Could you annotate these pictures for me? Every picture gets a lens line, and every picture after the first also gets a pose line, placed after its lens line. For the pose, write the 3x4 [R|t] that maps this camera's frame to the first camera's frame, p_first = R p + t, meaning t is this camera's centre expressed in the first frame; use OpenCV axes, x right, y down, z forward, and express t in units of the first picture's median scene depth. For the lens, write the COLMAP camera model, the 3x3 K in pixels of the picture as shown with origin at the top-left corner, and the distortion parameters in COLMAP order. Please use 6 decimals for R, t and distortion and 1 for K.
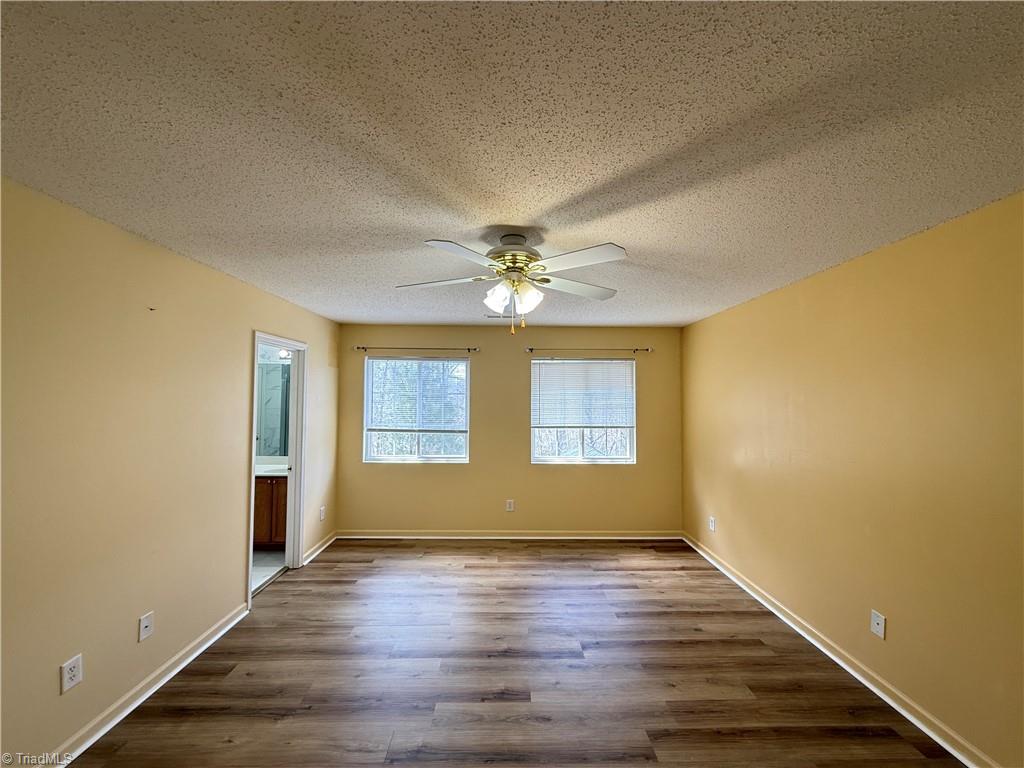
lens RADIAL K [[406.7, 0, 512.6], [0, 406.7, 389.3], [0, 0, 1]] dist [0.001958, -0.000873]
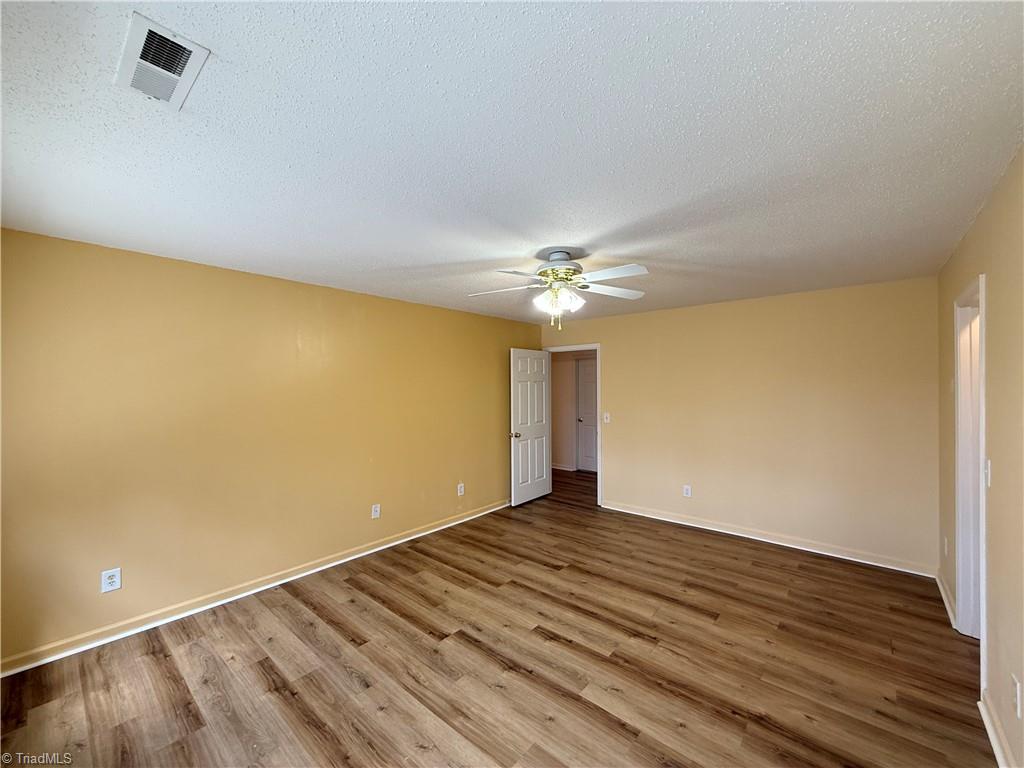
lens RADIAL K [[406.7, 0, 511.8], [0, 406.7, 384.5], [0, 0, 1]] dist [0.001958, -0.000873]
pose [[-0.741339, 0.000706, 0.671130, -0.539642], [-0.015167, 0.999726, -0.017804, 0.044493], [-0.670959, -0.023378, -0.741126, 1.477909]]
